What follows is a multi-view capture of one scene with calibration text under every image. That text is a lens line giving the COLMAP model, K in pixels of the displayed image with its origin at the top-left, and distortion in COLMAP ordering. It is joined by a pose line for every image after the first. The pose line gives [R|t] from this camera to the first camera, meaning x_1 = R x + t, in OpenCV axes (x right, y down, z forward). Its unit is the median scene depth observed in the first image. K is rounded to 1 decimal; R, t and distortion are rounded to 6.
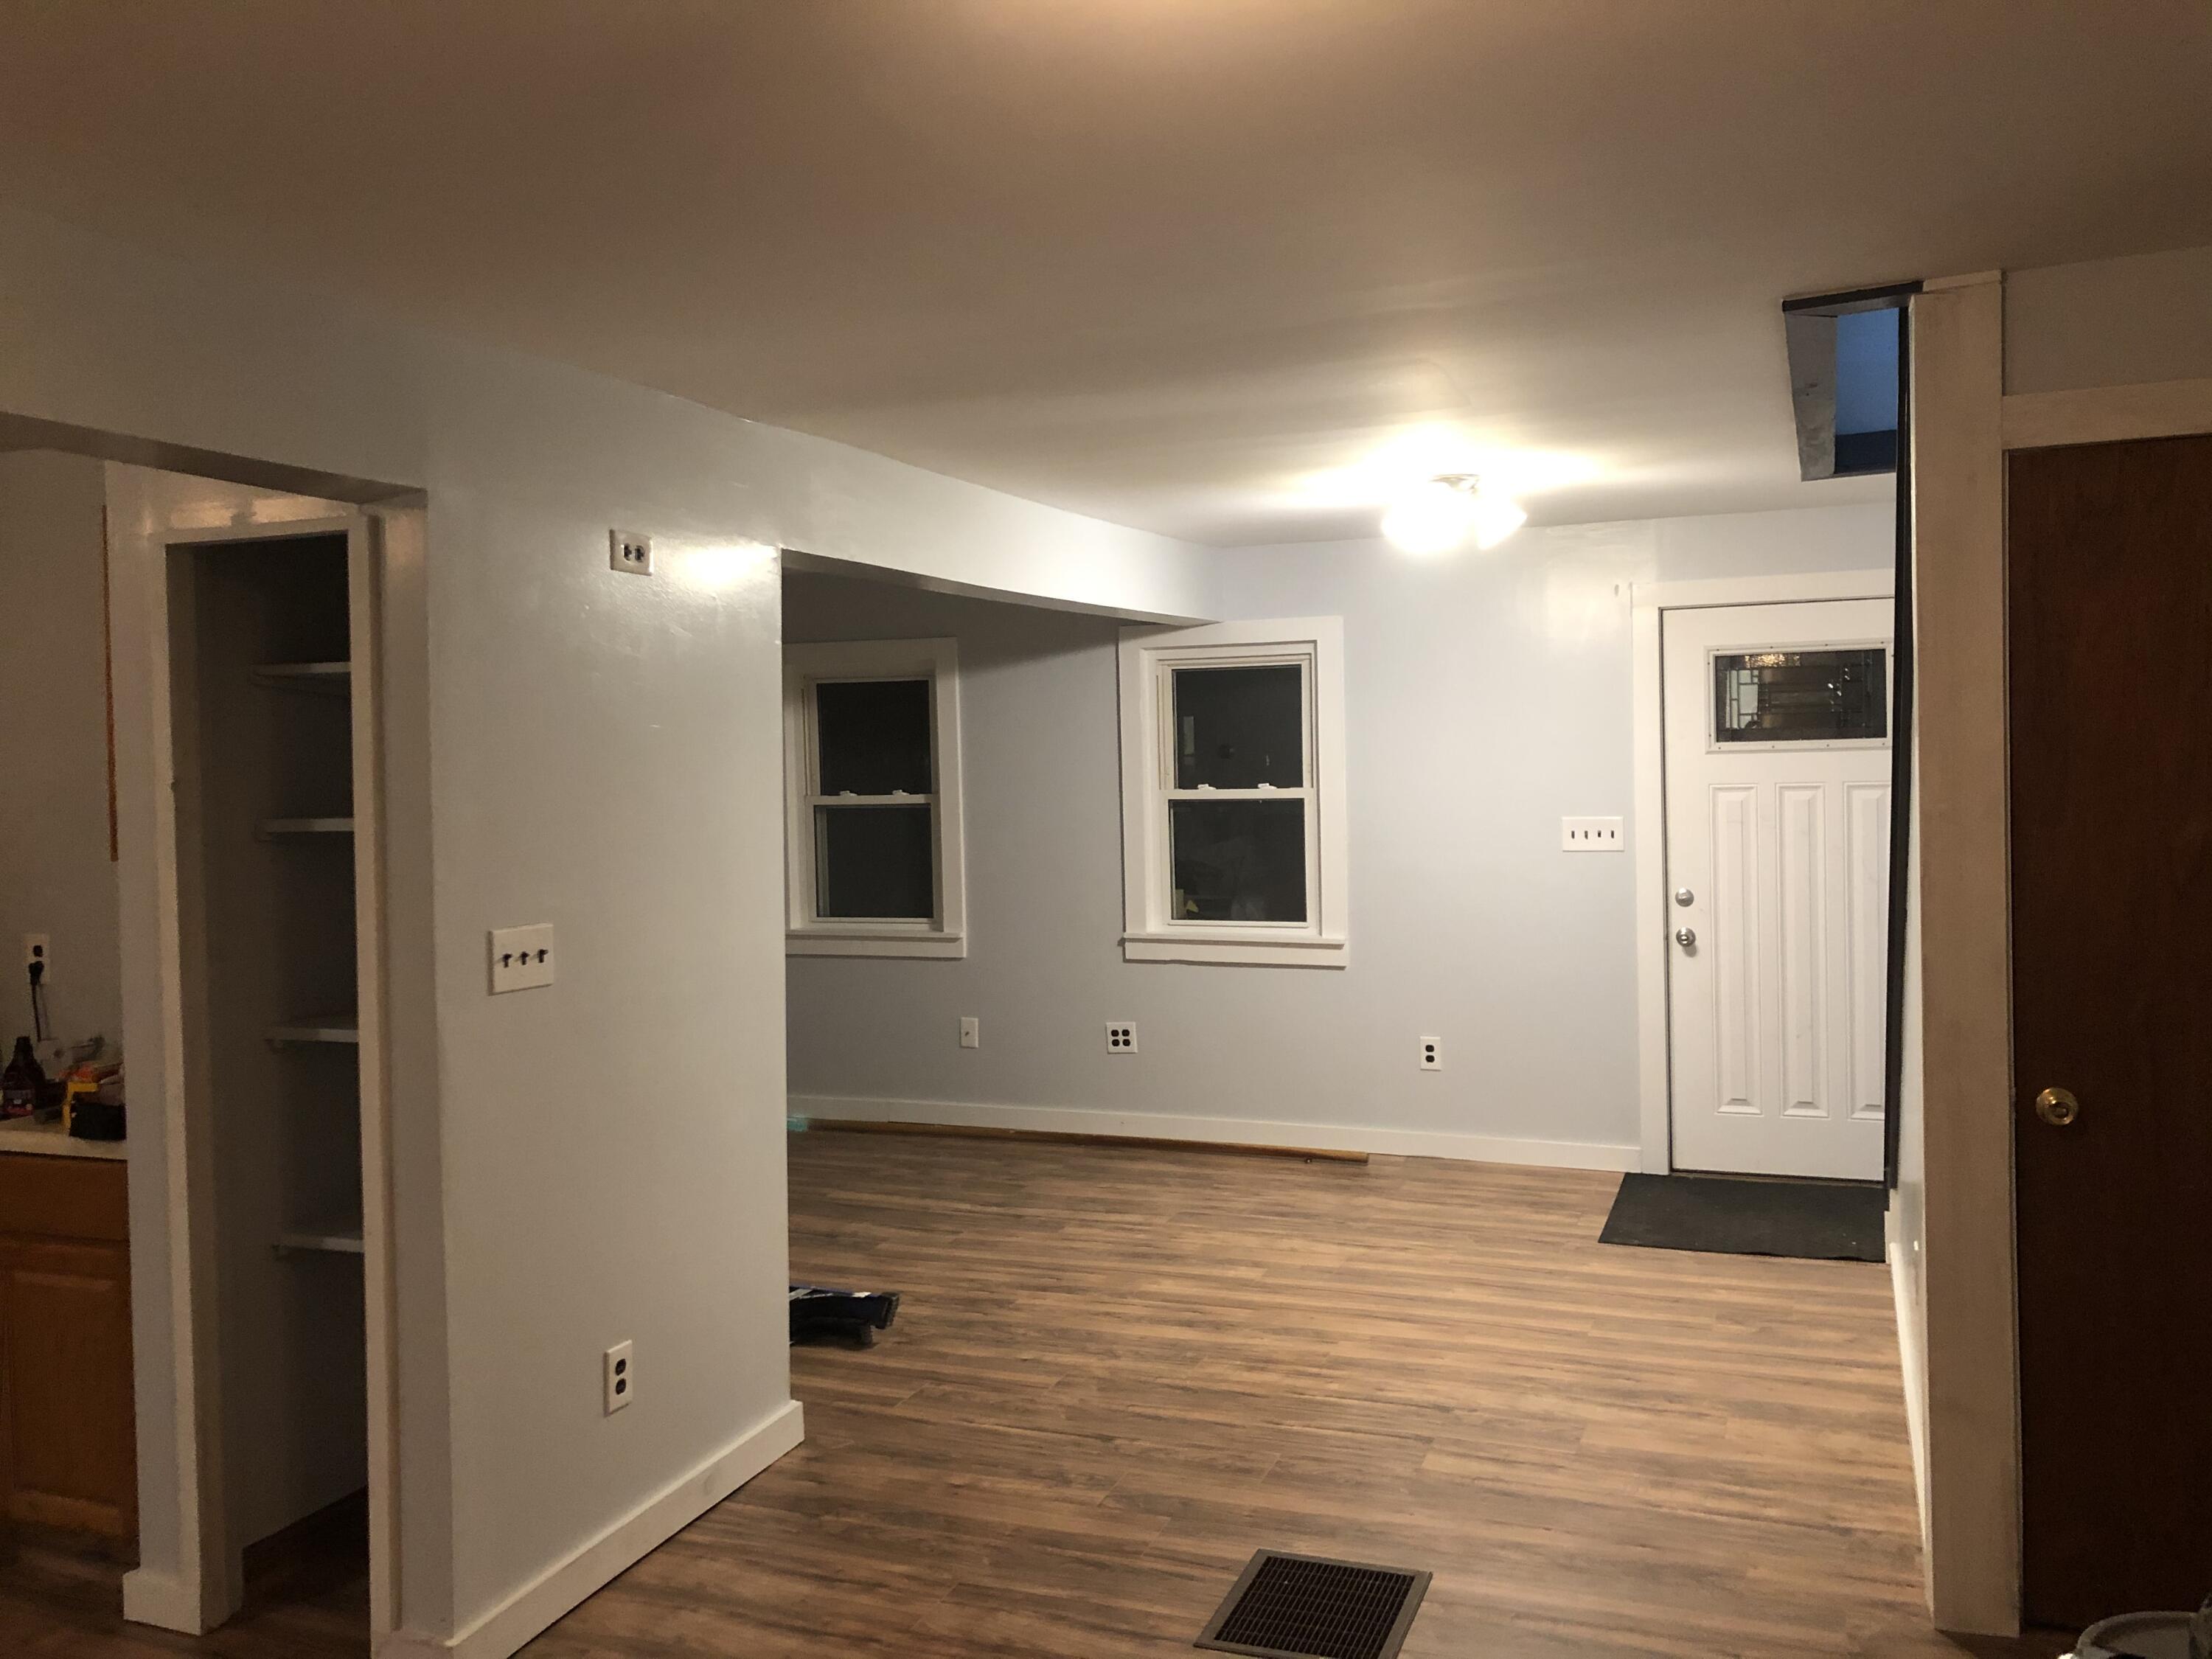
lens RADIAL K [[1824.5, 0, 1106.0], [0, 1824.5, 829.5], [0, 0, 1]] dist [-0.001639, 0.066925]
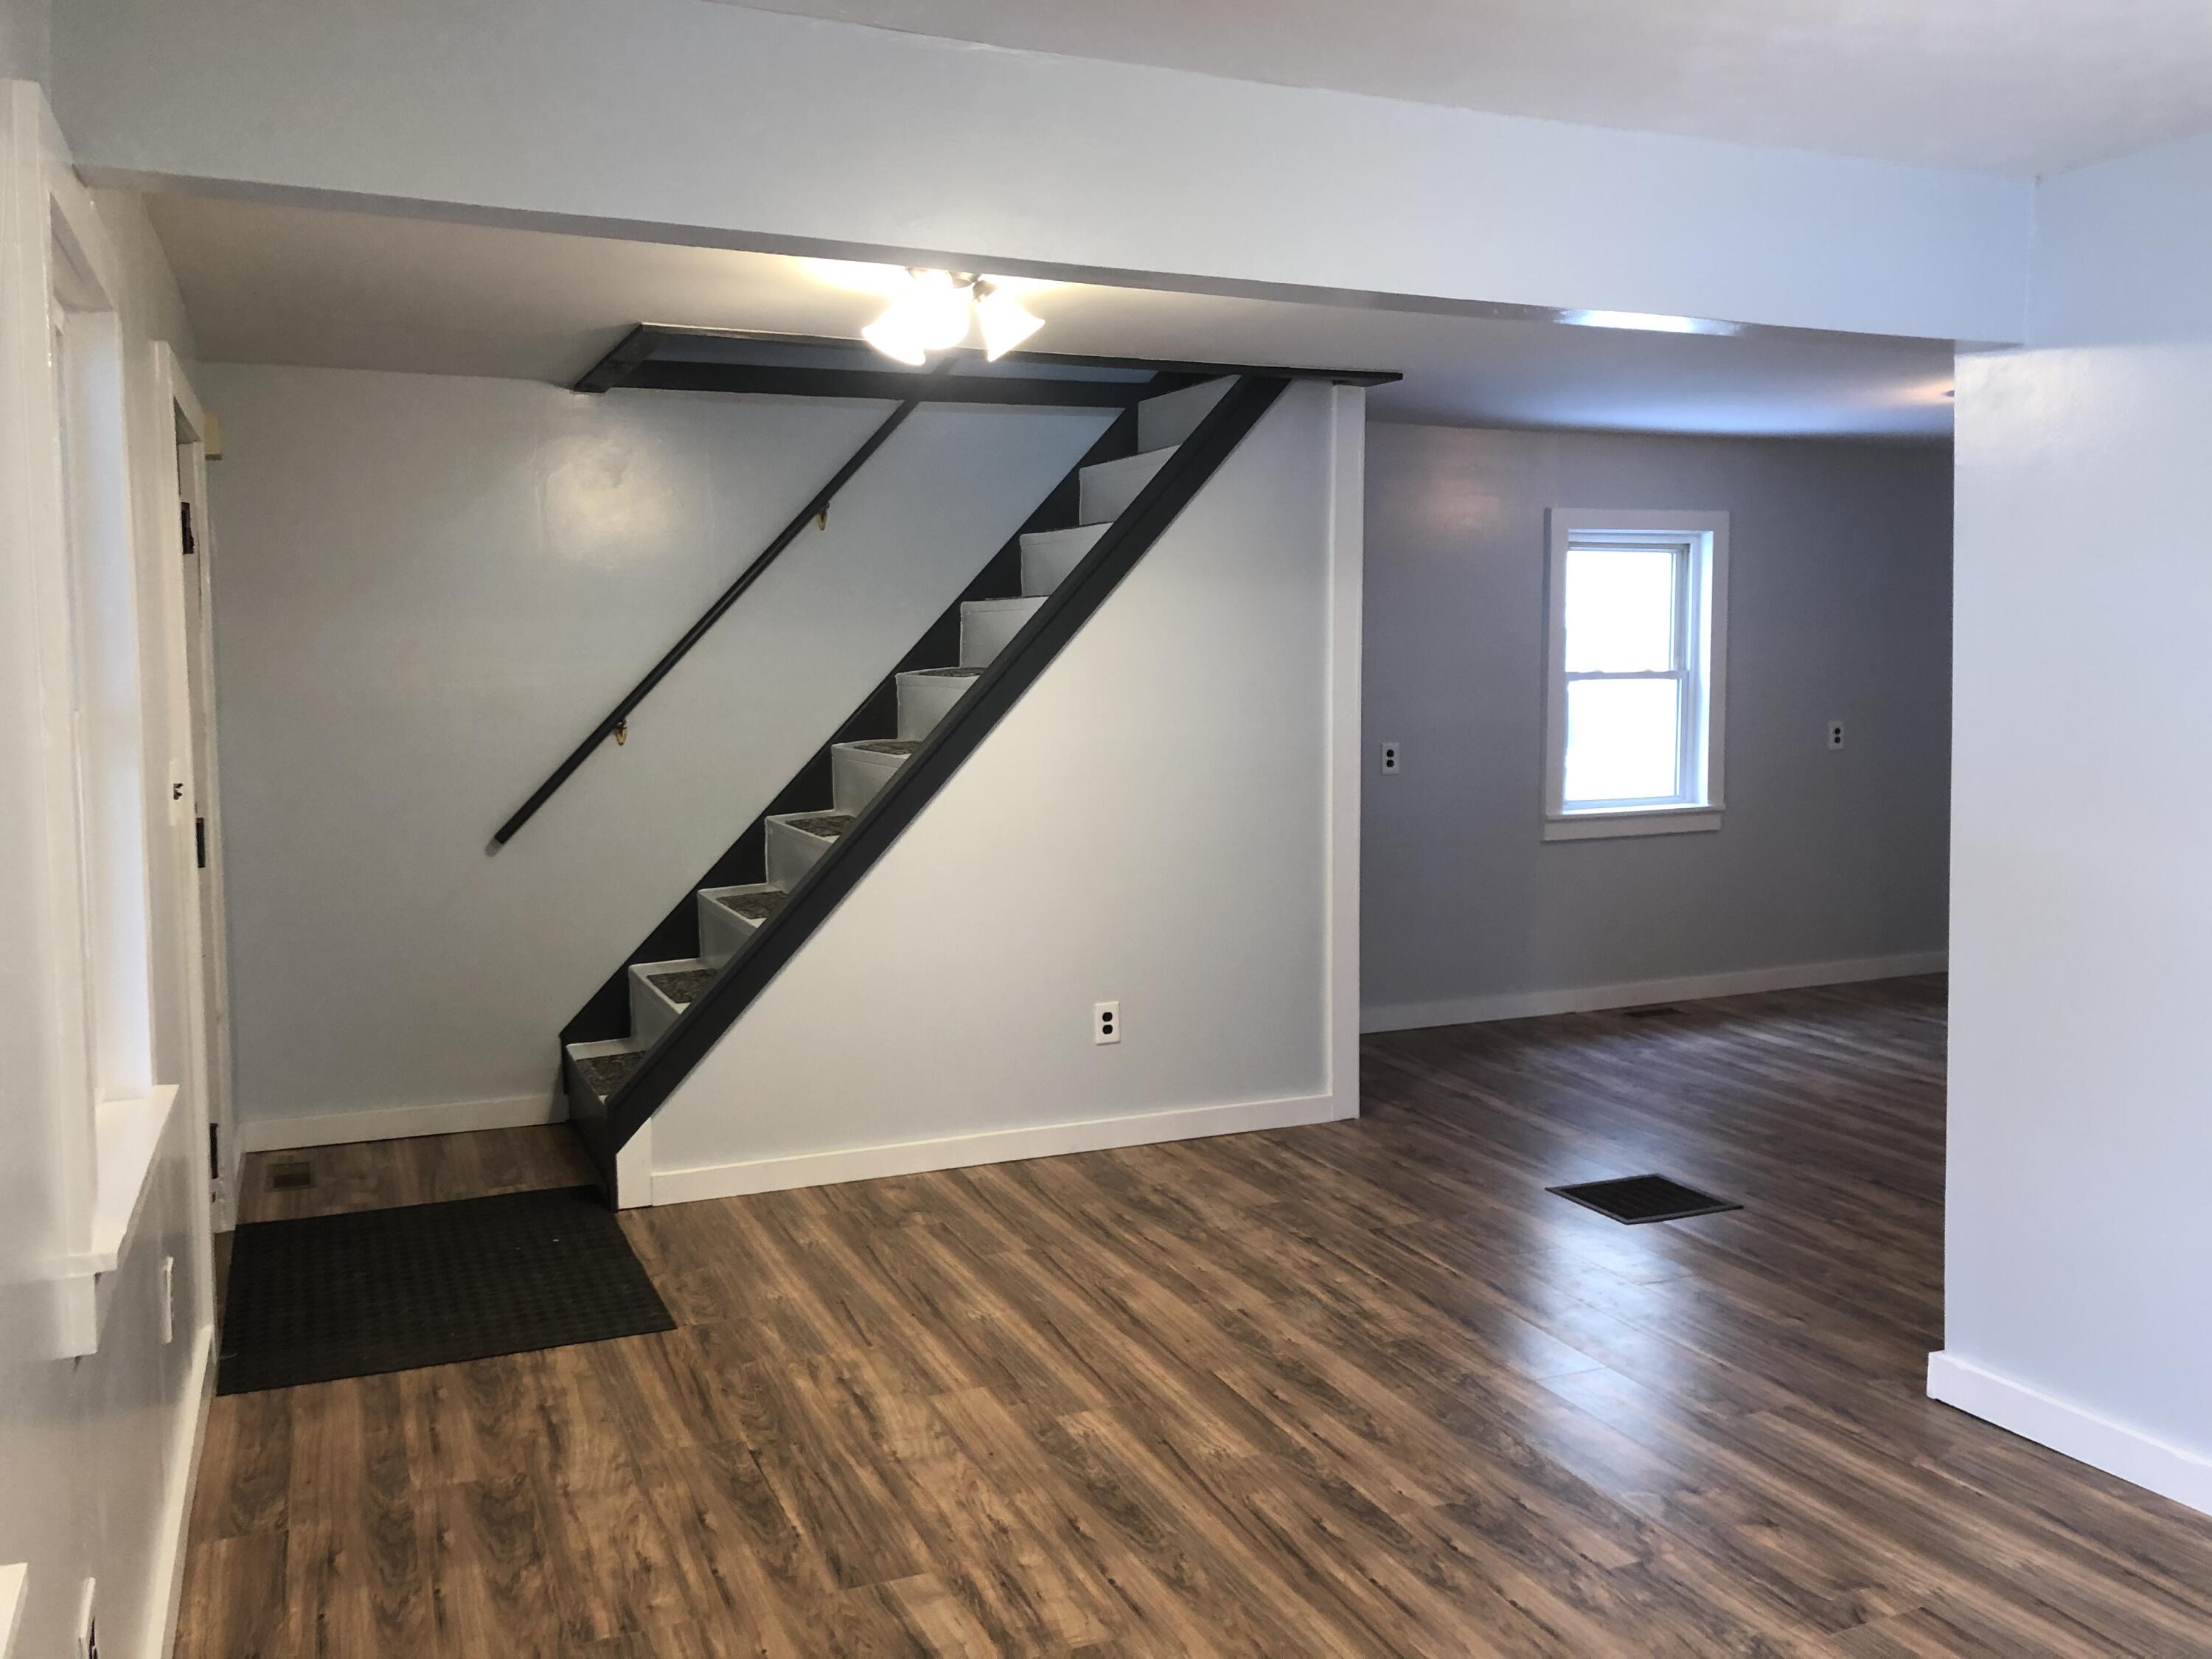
lens RADIAL K [[1824.5, 0, 1106.0], [0, 1824.5, 829.5], [0, 0, 1]] dist [-0.001639, 0.066925]
pose [[-0.710443, -0.038681, 0.702691, -0.456881], [0.053724, 0.992594, 0.108955, -0.046876], [-0.701701, 0.115158, -0.703104, 1.725557]]
